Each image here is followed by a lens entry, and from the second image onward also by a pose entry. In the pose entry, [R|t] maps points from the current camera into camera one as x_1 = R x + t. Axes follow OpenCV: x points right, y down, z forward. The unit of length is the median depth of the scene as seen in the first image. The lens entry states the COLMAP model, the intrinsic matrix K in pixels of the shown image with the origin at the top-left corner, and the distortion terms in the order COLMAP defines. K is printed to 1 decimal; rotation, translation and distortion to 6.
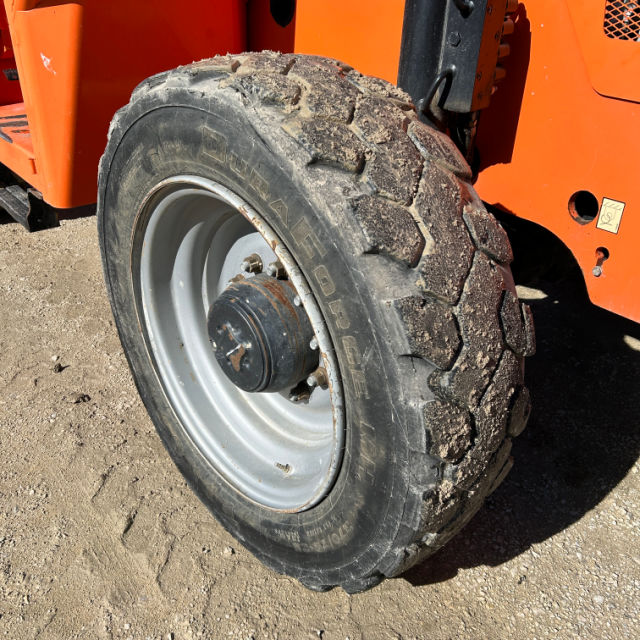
lens RADIAL K [[631.5, 0, 321.6], [0, 631.5, 319.4], [0, 0, 1]] dist [0.014534, 0.000000]
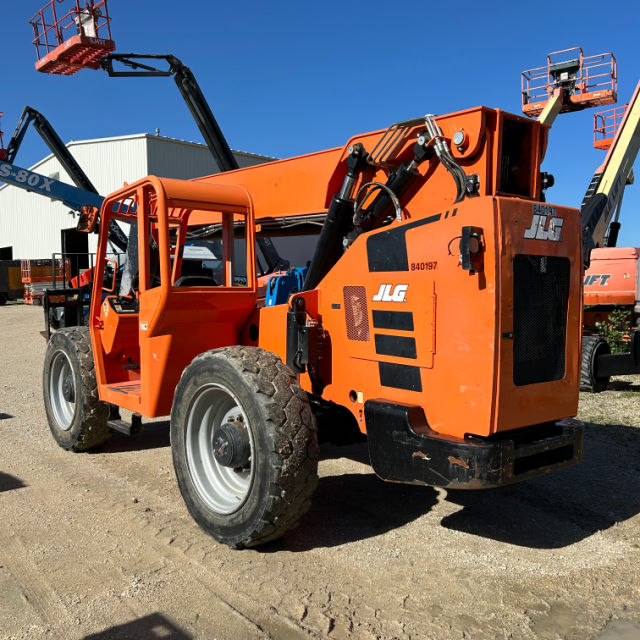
lens RADIAL K [[631.5, 0, 319.3], [0, 631.5, 320.3], [0, 0, 1]] dist [0.014534, 0.000000]
pose [[0.999307, -0.027405, -0.025173, 0.438688], [0.012467, 0.883944, -0.467426, 1.015882], [0.035061, 0.466788, 0.883674, -1.965979]]
